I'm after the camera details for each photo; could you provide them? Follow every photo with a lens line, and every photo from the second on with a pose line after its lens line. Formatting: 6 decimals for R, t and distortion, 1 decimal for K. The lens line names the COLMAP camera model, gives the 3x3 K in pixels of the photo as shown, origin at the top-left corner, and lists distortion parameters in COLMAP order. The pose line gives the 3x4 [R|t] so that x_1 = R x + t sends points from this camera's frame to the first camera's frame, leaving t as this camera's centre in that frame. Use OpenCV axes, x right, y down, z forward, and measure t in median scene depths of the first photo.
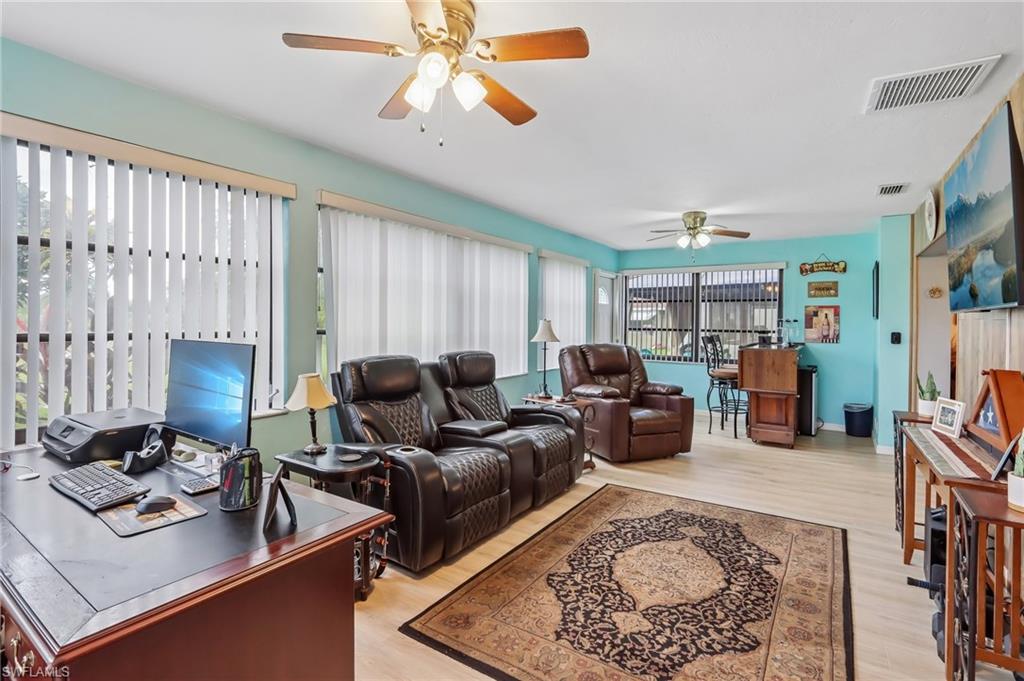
lens RADIAL K [[479.1, 0, 507.1], [0, 479.1, 344.5], [0, 0, 1]] dist [-0.012180, 0.000398]
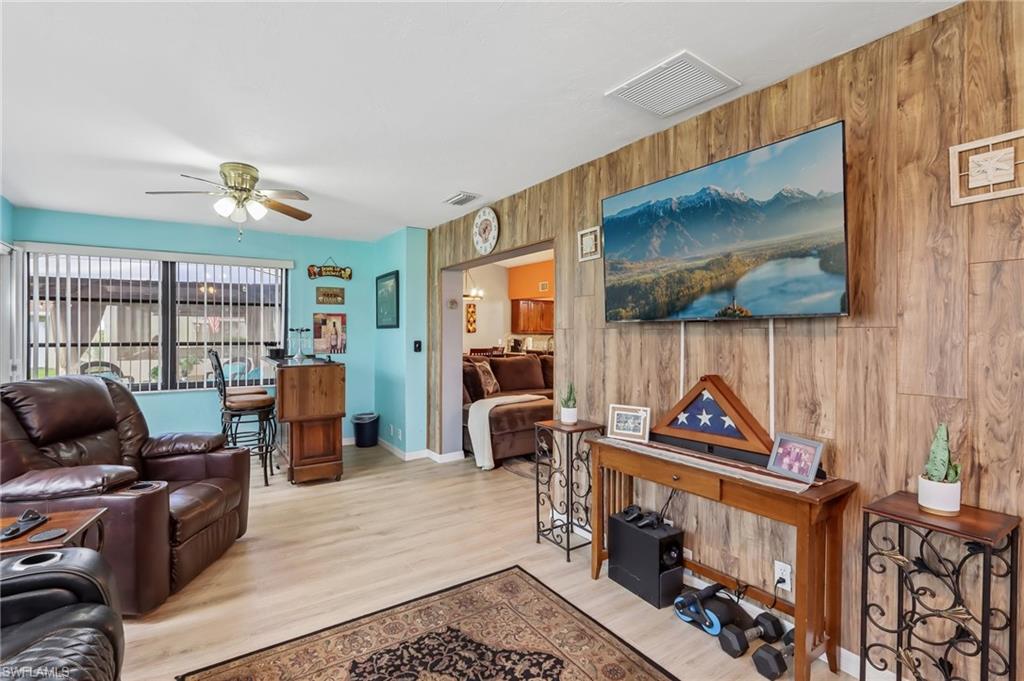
lens RADIAL K [[479.1, 0, 507.1], [0, 479.1, 344.5], [0, 0, 1]] dist [-0.012180, 0.000398]
pose [[0.402840, -0.031713, 0.914721, -0.058906], [0.047707, 0.998769, 0.013617, -0.021506], [-0.914026, 0.038153, 0.403857, 0.381710]]
